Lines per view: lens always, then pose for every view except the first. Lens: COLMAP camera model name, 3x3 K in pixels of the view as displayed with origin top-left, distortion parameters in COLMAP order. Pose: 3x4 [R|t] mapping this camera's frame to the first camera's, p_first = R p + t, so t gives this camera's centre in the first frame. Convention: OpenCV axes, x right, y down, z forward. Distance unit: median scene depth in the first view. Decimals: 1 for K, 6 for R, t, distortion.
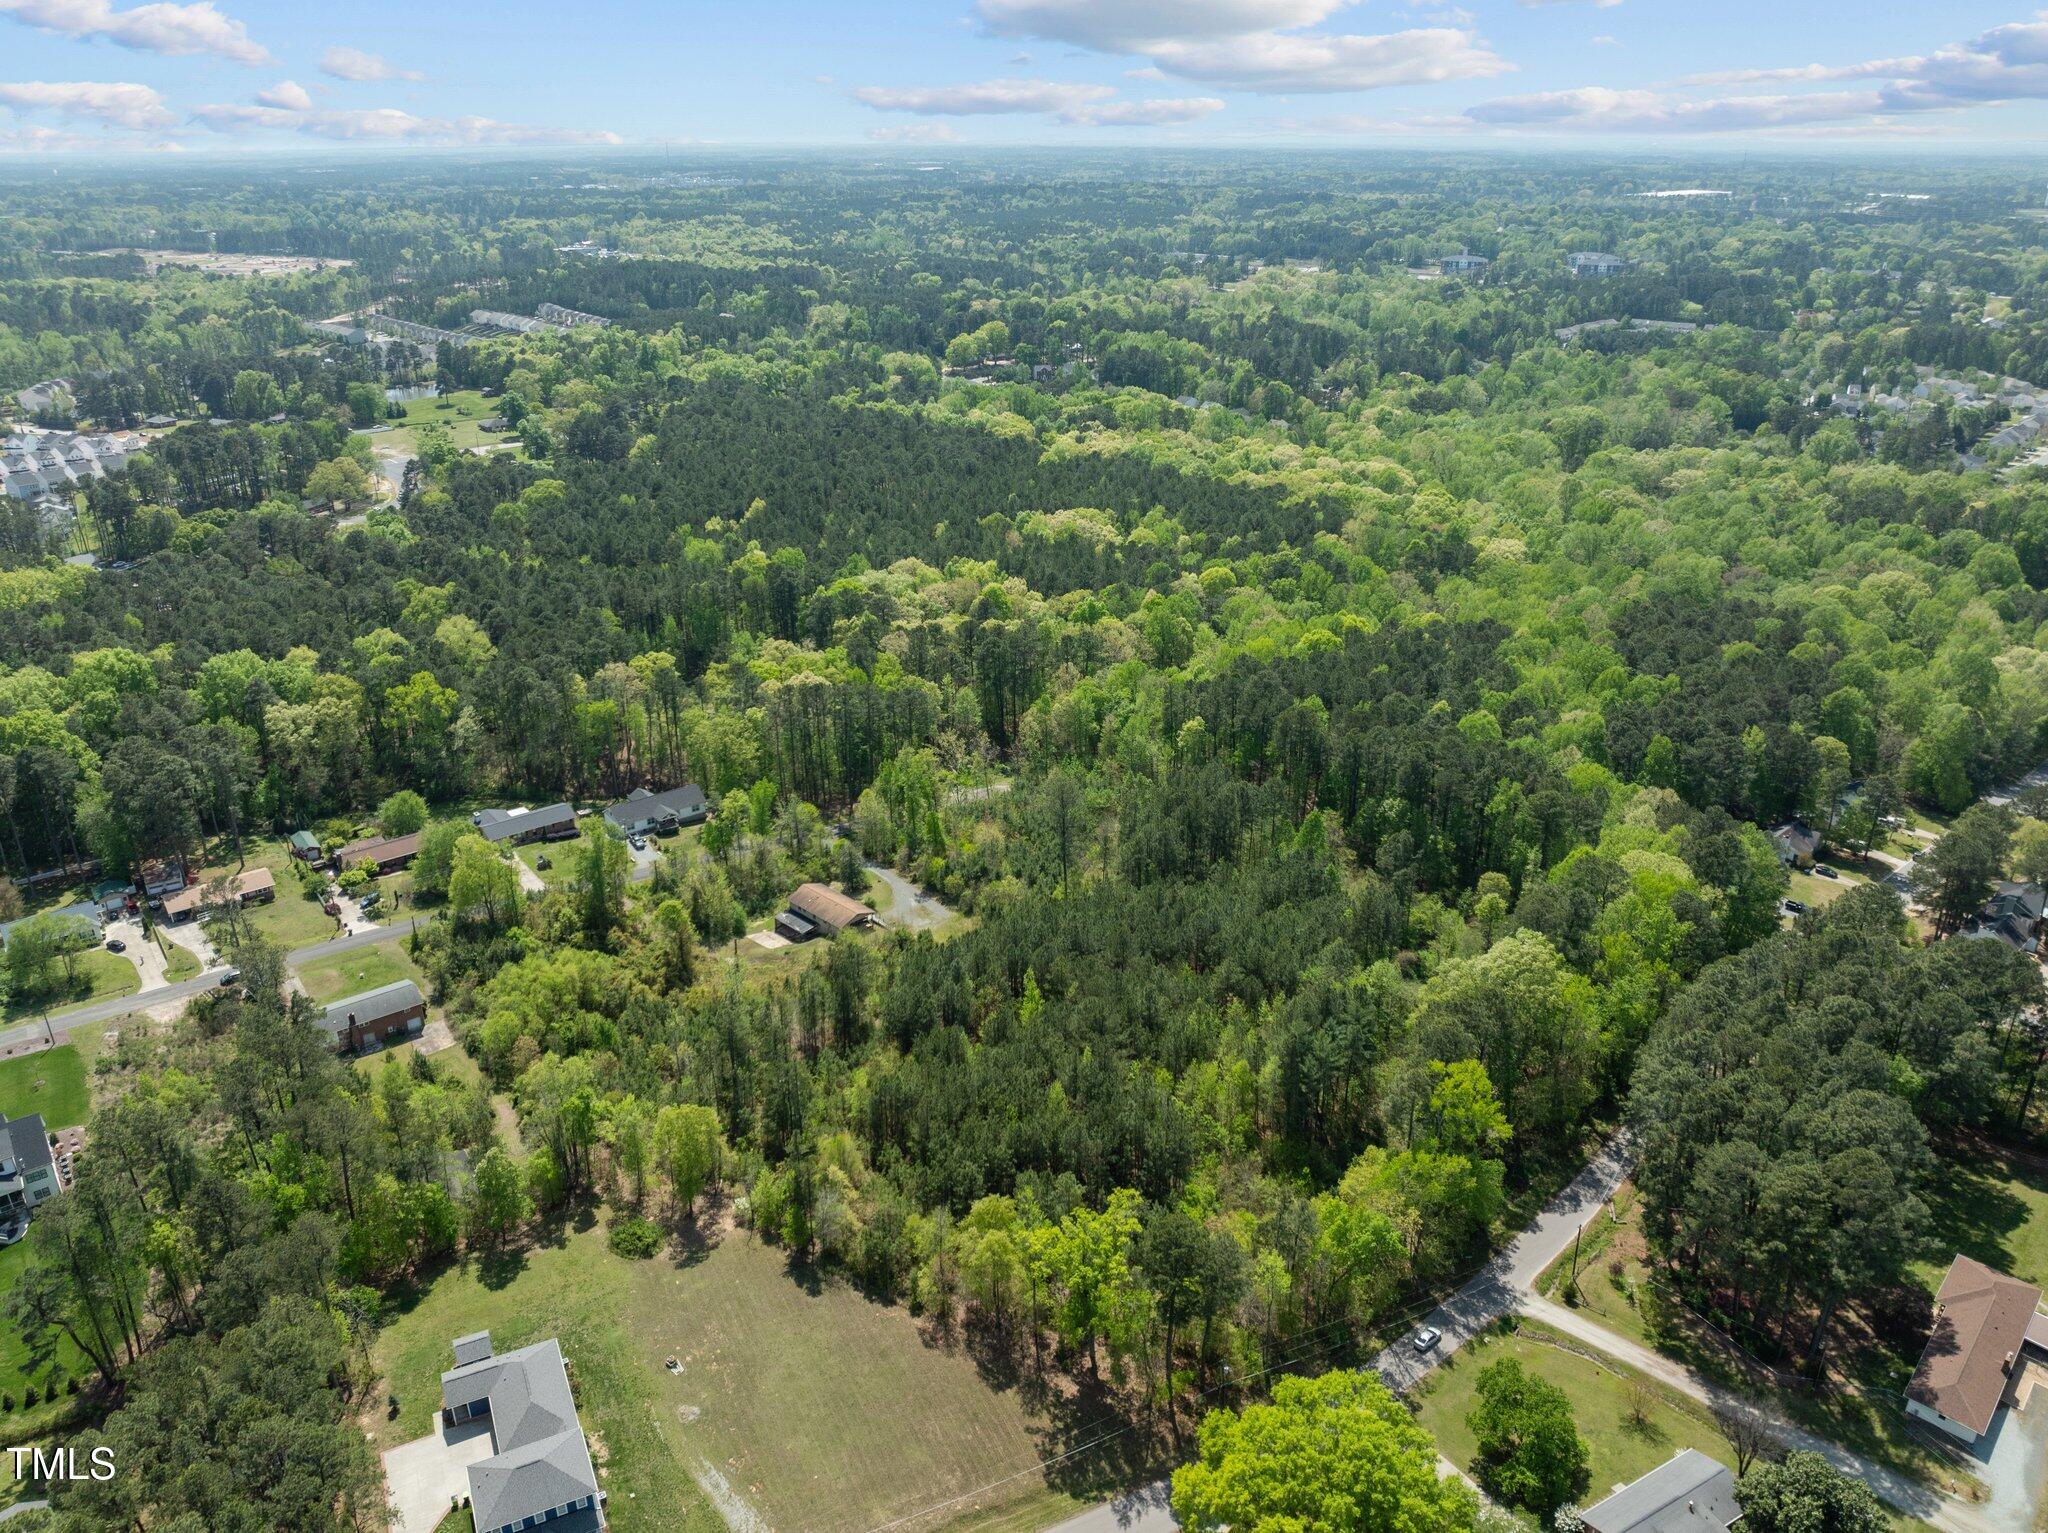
lens RADIAL K [[1449.3, 0, 1031.6], [0, 1449.3, 759.8], [0, 0, 1]] dist [-0.049805, 0.017903]
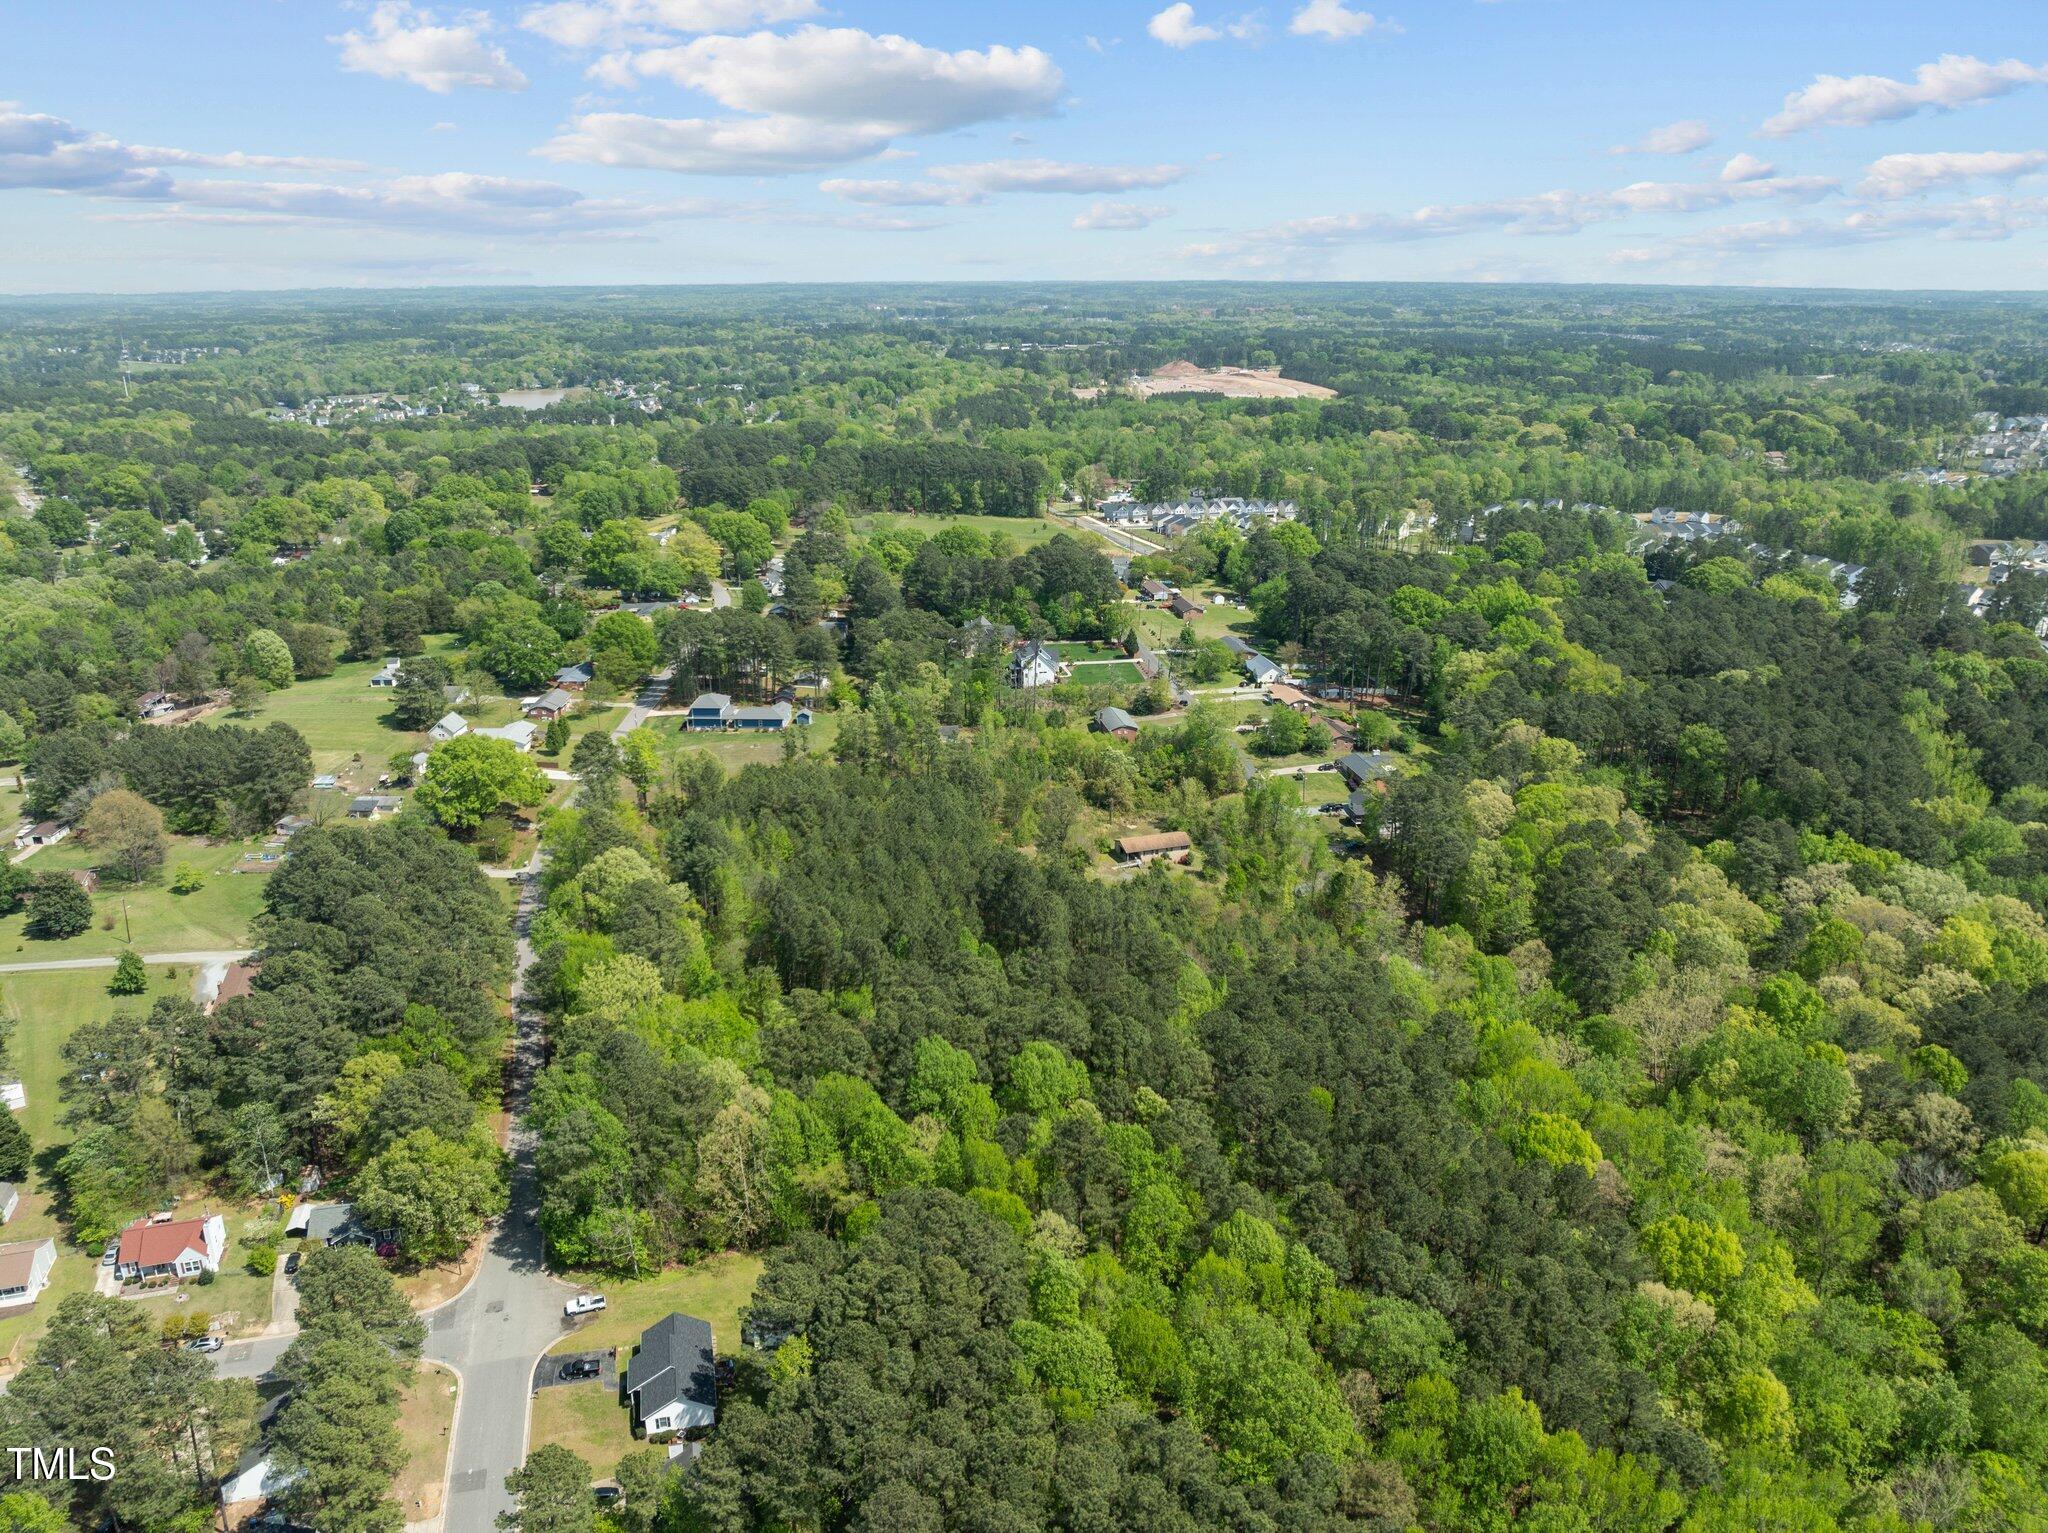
lens RADIAL K [[1427.2, 0, 1033.6], [0, 1427.2, 765.9], [0, 0, 1]] dist [-0.036910, -0.004897]
pose [[-0.453965, 0.294285, -0.841019, 0.849017], [-0.354476, 0.806325, 0.473484, -0.458122], [0.817474, 0.513066, -0.261726, 1.130087]]
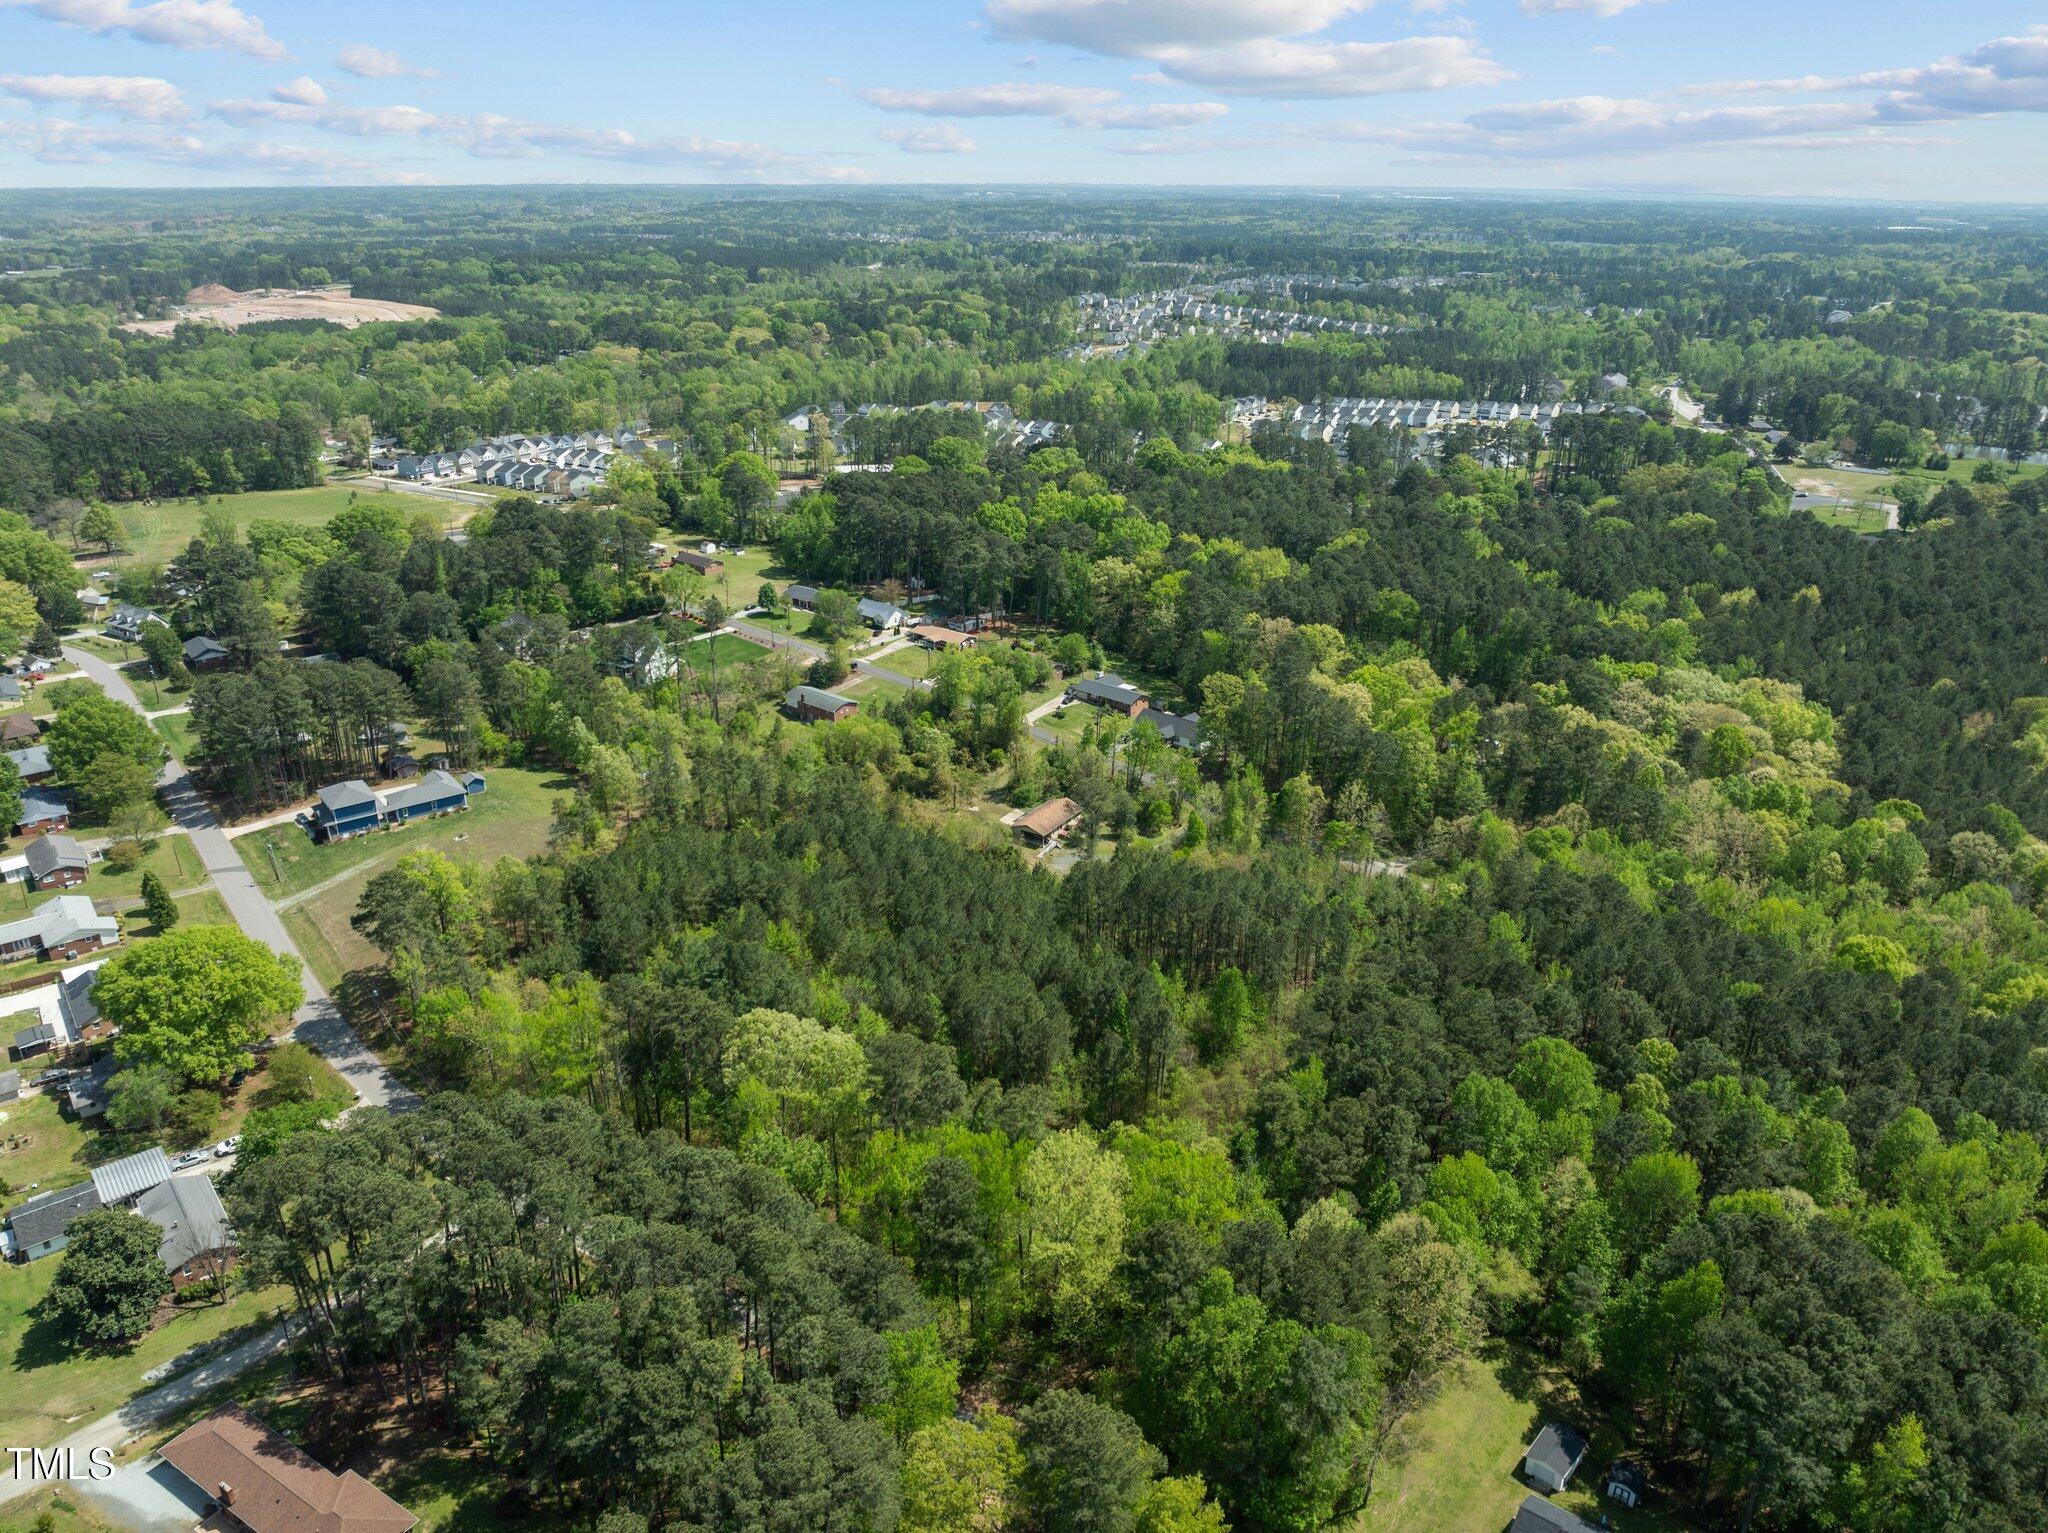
lens RADIAL K [[1427.2, 0, 1033.6], [0, 1427.2, 765.9], [0, 0, 1]] dist [-0.036910, -0.004897]
pose [[0.214212, 0.378135, -0.900626, 0.779956], [-0.396719, 0.876237, 0.273537, -0.215246], [0.892596, 0.298701, 0.337714, 0.573676]]
